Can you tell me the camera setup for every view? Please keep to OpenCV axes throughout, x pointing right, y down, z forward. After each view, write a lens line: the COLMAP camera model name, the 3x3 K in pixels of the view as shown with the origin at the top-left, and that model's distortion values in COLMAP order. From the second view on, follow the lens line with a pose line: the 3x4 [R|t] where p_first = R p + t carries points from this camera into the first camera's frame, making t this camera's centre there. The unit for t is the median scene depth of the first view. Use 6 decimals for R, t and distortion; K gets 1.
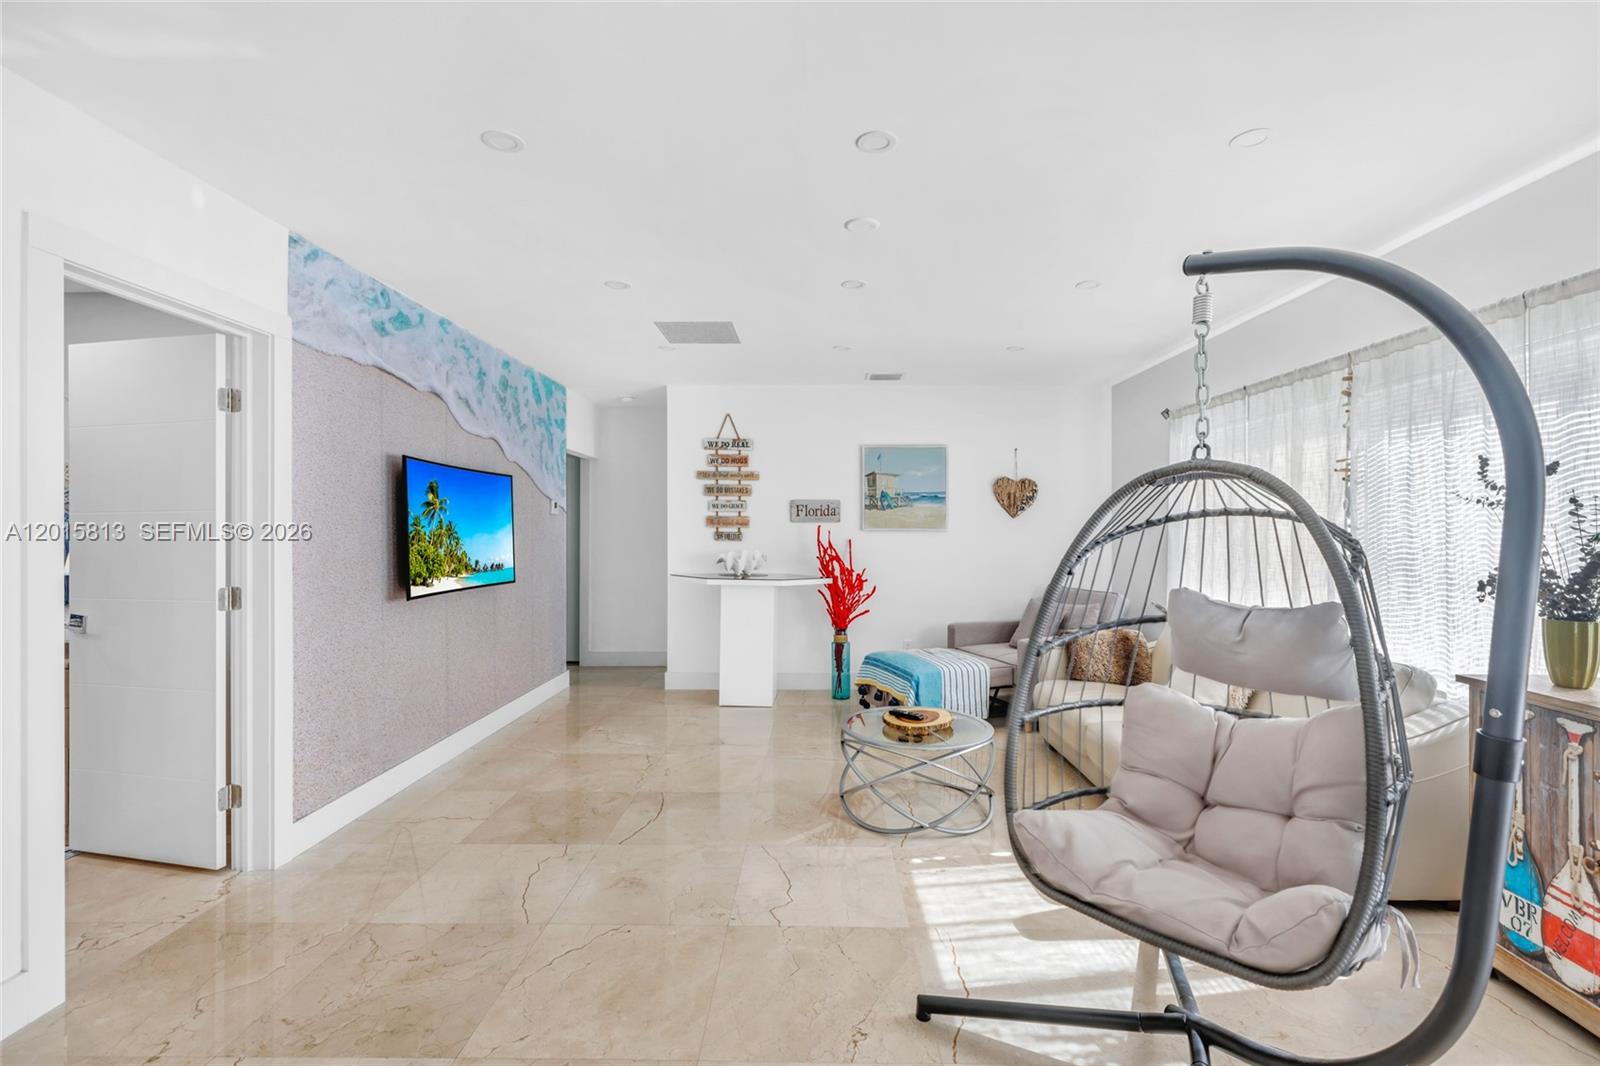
lens RADIAL K [[691.4, 0, 800.0], [0, 691.4, 533.0], [0, 0, 1]] dist [-0.009368, -0.000045]
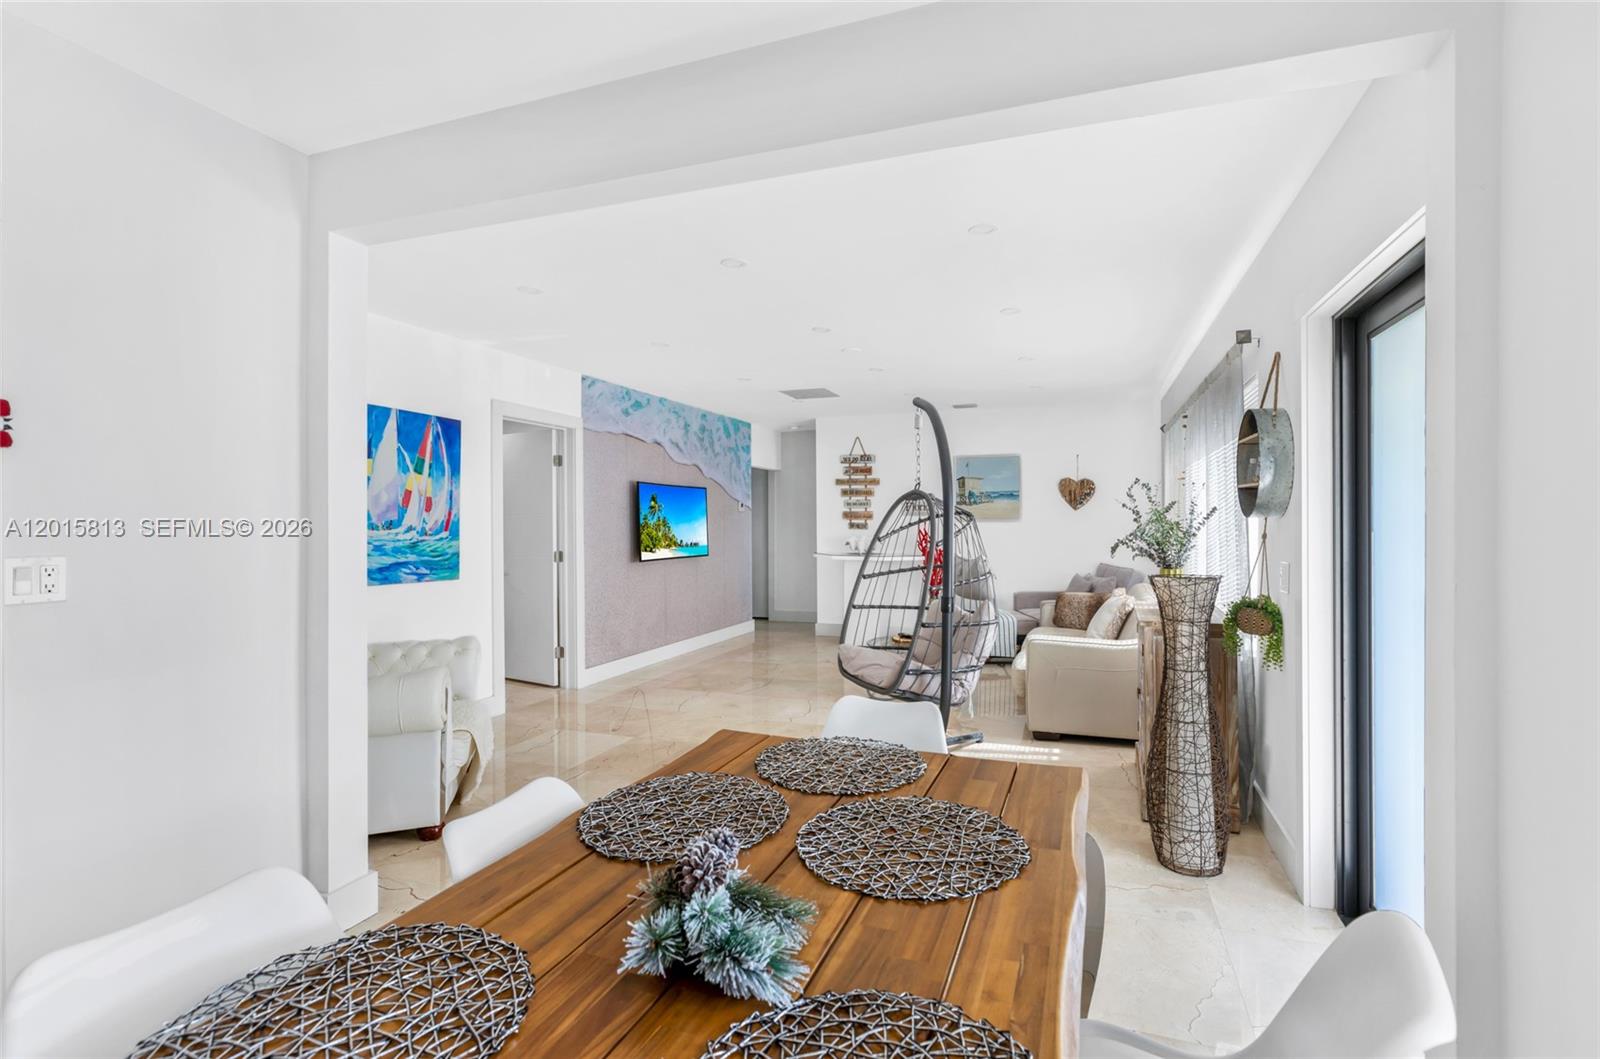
lens RADIAL K [[729.2, 0, 836.9], [0, 729.2, 533.1], [0, 0, 1]] dist [0.000728, 0.000036]
pose [[0.947737, -0.001006, -0.319050, 0.326892], [0.003945, 0.999956, 0.008566, 0.006494], [0.319027, -0.009377, 0.947699, -0.400423]]
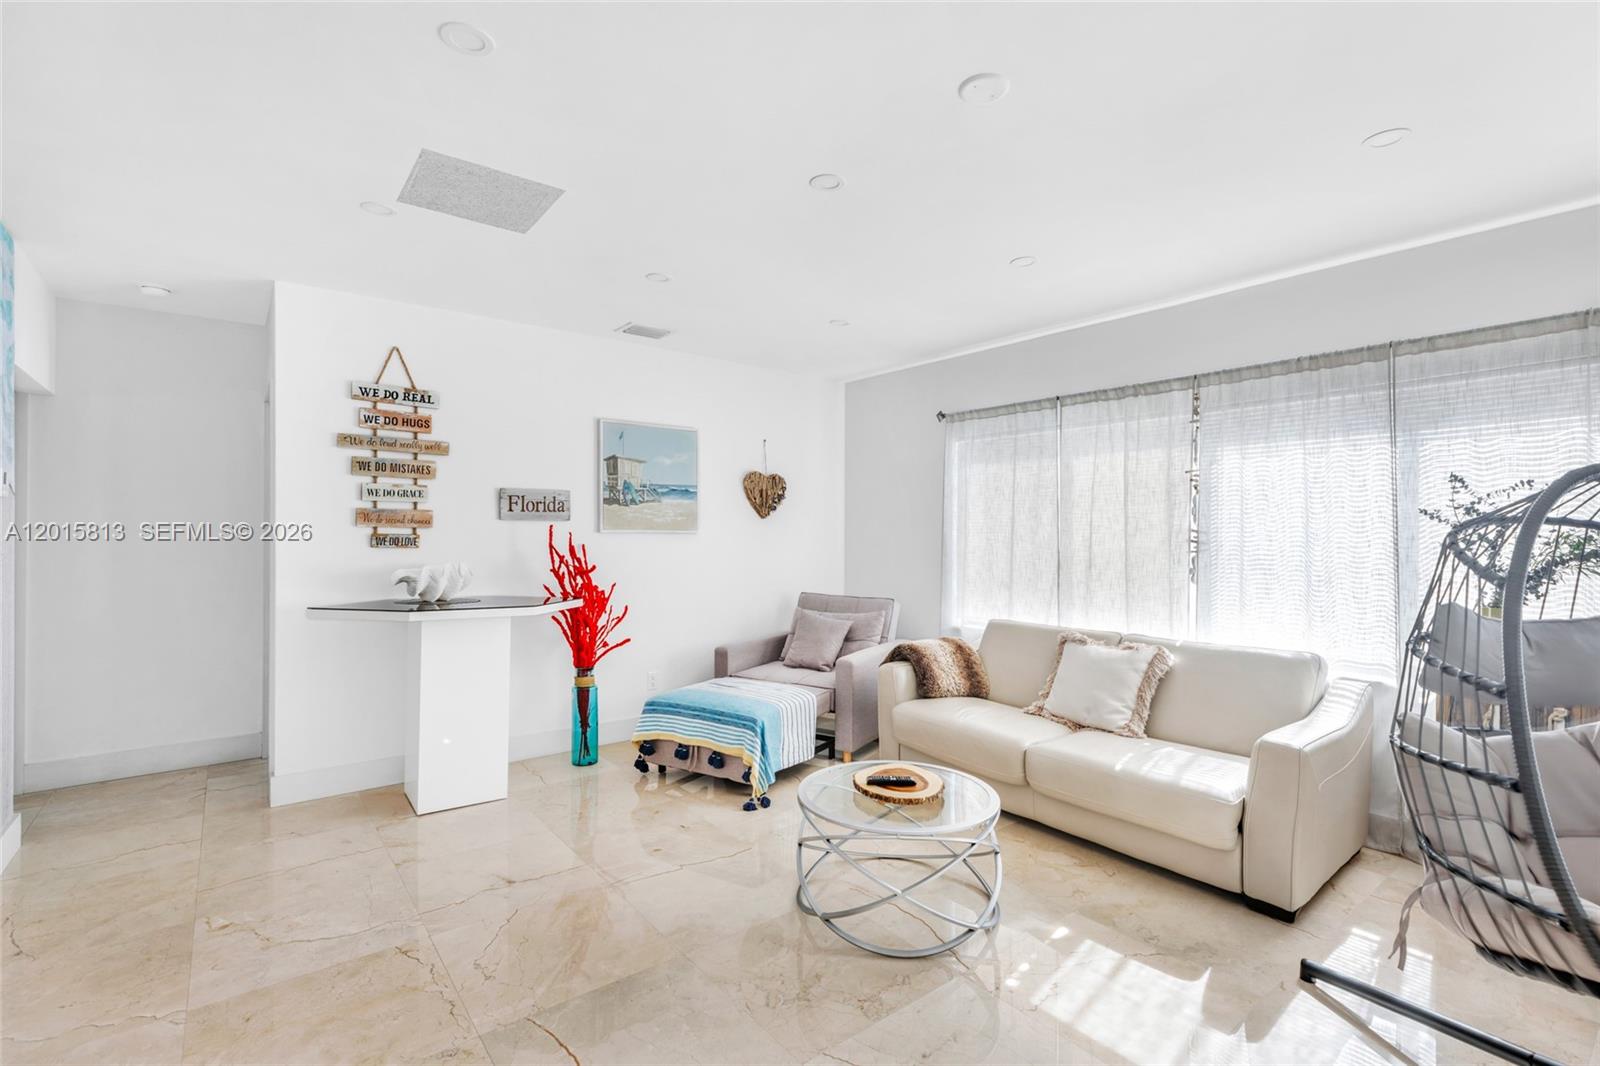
lens RADIAL K [[724.1, 0, 800.0], [0, 724.1, 533.0], [0, 0, 1]] dist [0.000545, 0.000098]
pose [[0.780729, 0.002281, 0.624866, -0.233787], [-0.000784, 0.999996, -0.002672, -0.000992], [-0.624869, 0.001596, 0.780728, 0.256494]]
